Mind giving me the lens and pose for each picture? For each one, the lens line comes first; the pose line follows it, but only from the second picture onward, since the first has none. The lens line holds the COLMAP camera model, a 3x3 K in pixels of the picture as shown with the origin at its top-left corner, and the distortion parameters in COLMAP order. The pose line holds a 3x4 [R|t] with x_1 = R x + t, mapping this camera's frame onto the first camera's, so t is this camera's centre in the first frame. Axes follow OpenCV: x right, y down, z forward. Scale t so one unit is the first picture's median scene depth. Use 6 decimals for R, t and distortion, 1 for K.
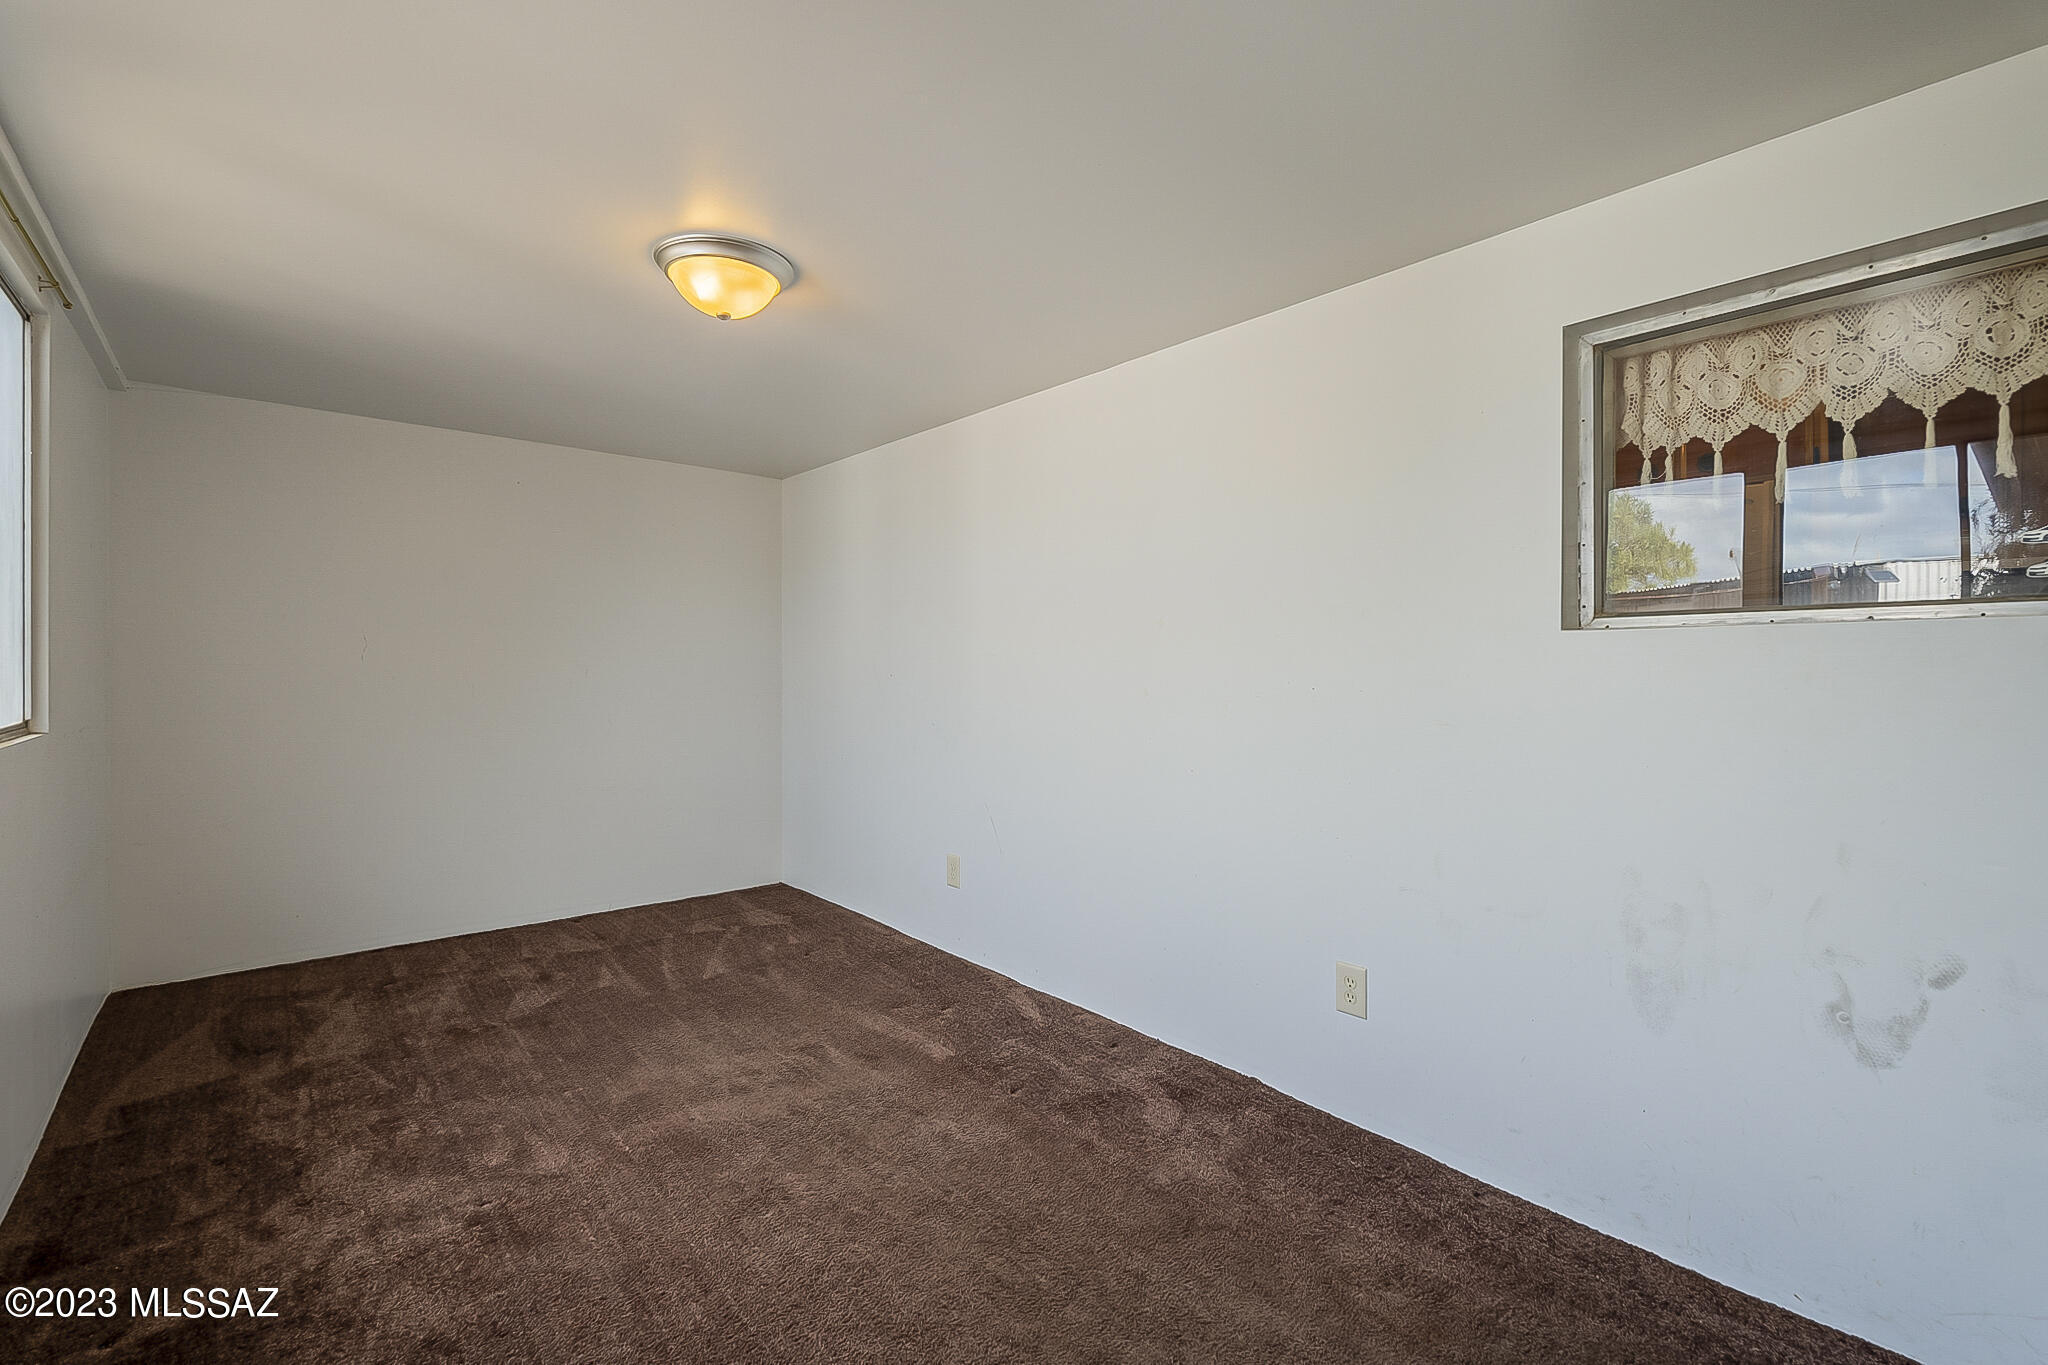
lens RADIAL K [[905.1, 0, 1020.5], [0, 905.1, 671.0], [0, 0, 1]] dist [-0.004480, 0.000891]
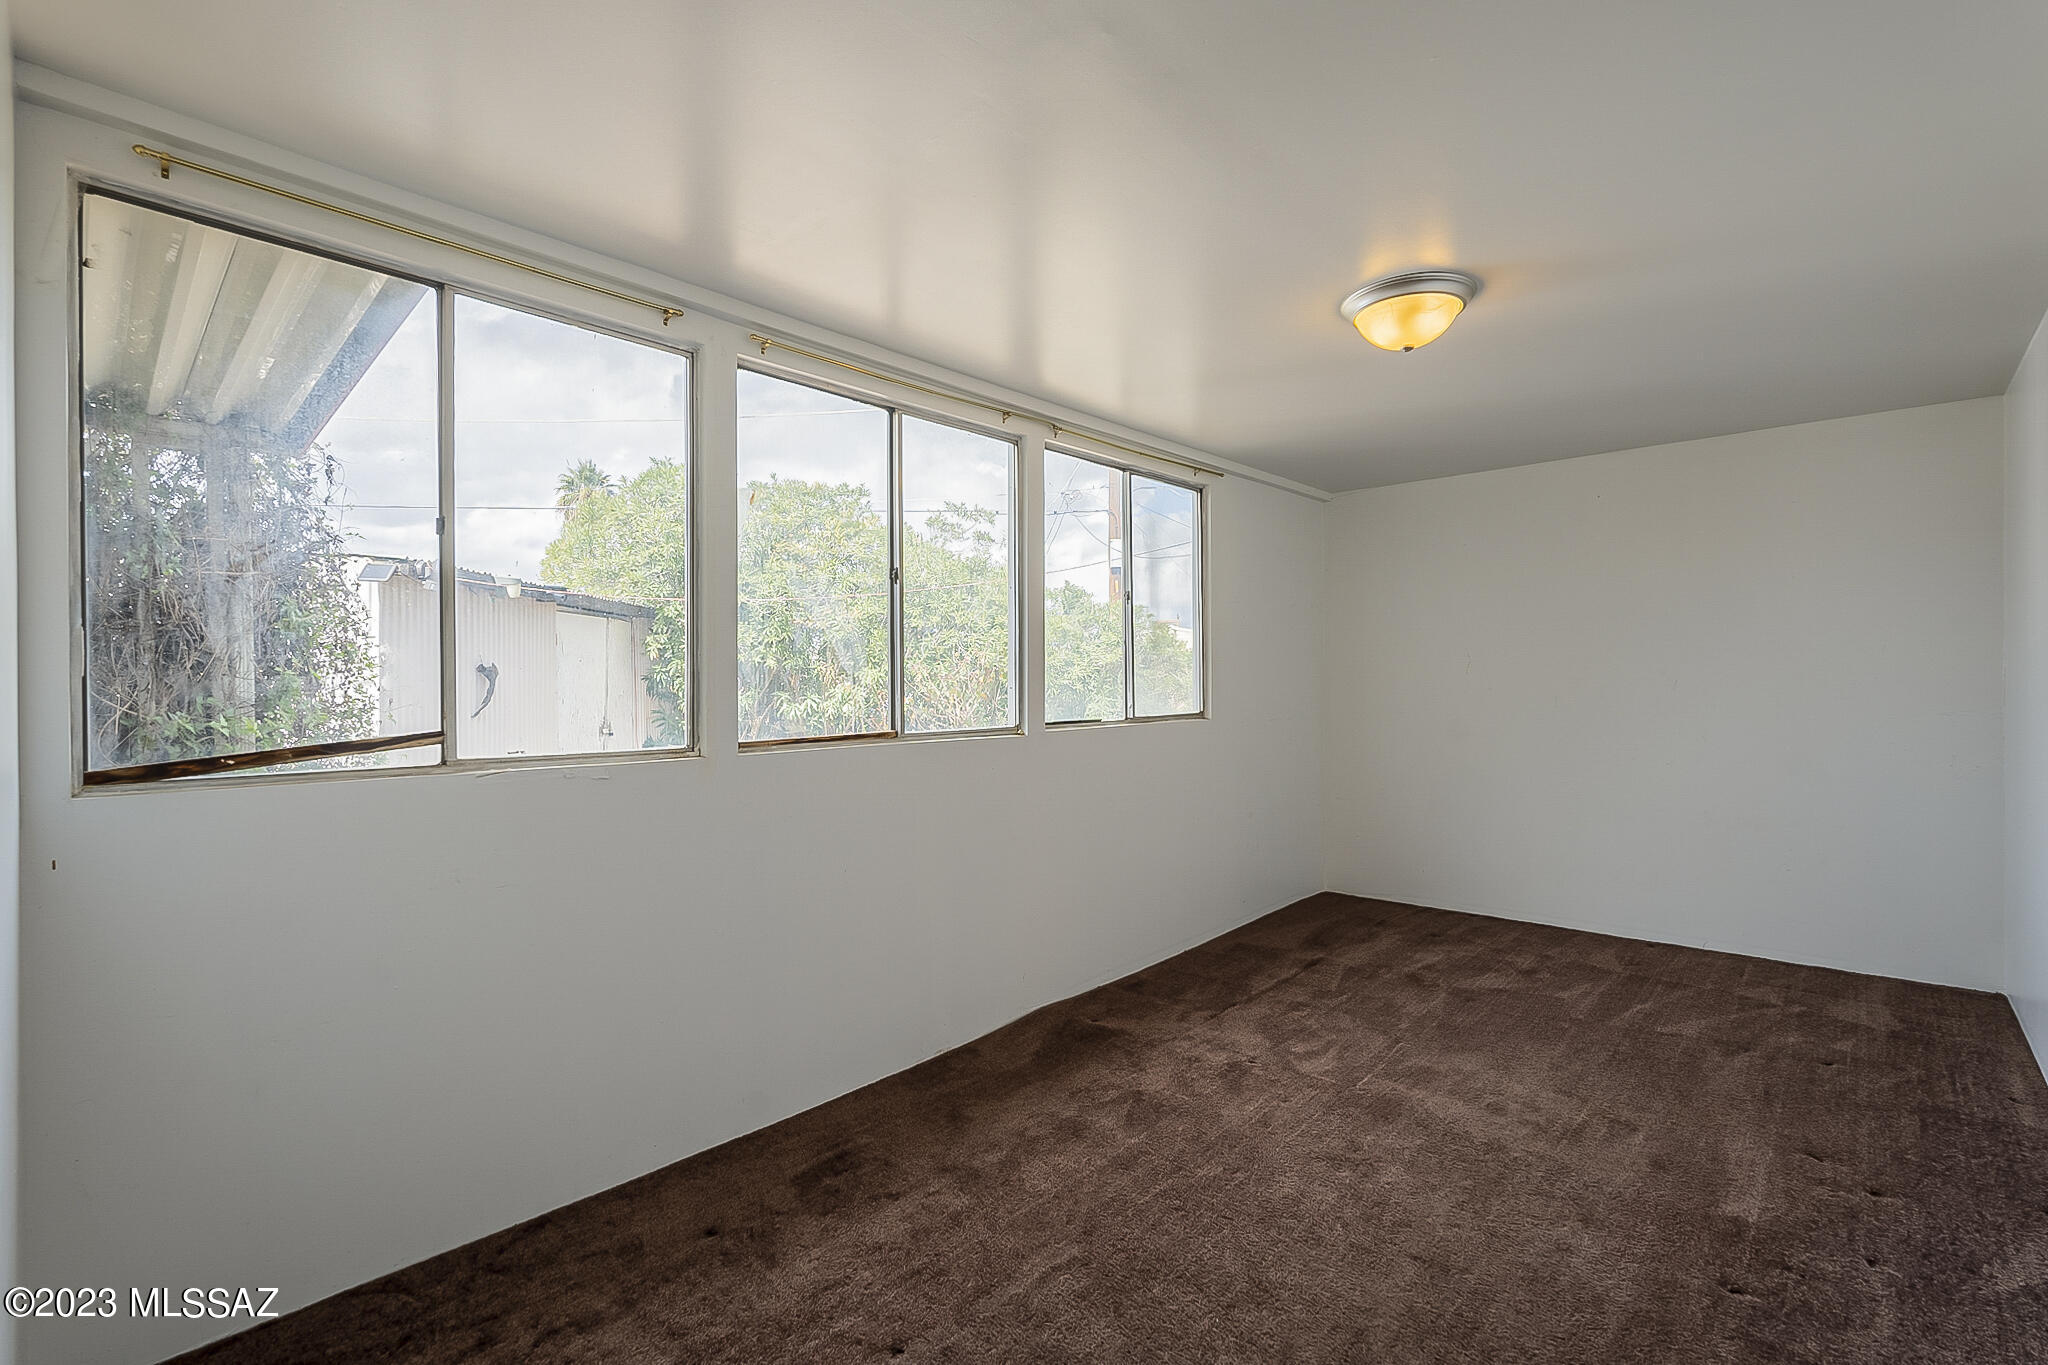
lens RADIAL K [[905.1, 0, 1020.2], [0, 905.1, 688.0], [0, 0, 1]] dist [-0.004480, 0.000891]
pose [[0.124156, 0.001419, -0.992262, 0.550411], [0.004589, 0.999987, 0.002005, 0.002229], [0.992252, -0.004802, 0.124148, 0.341228]]
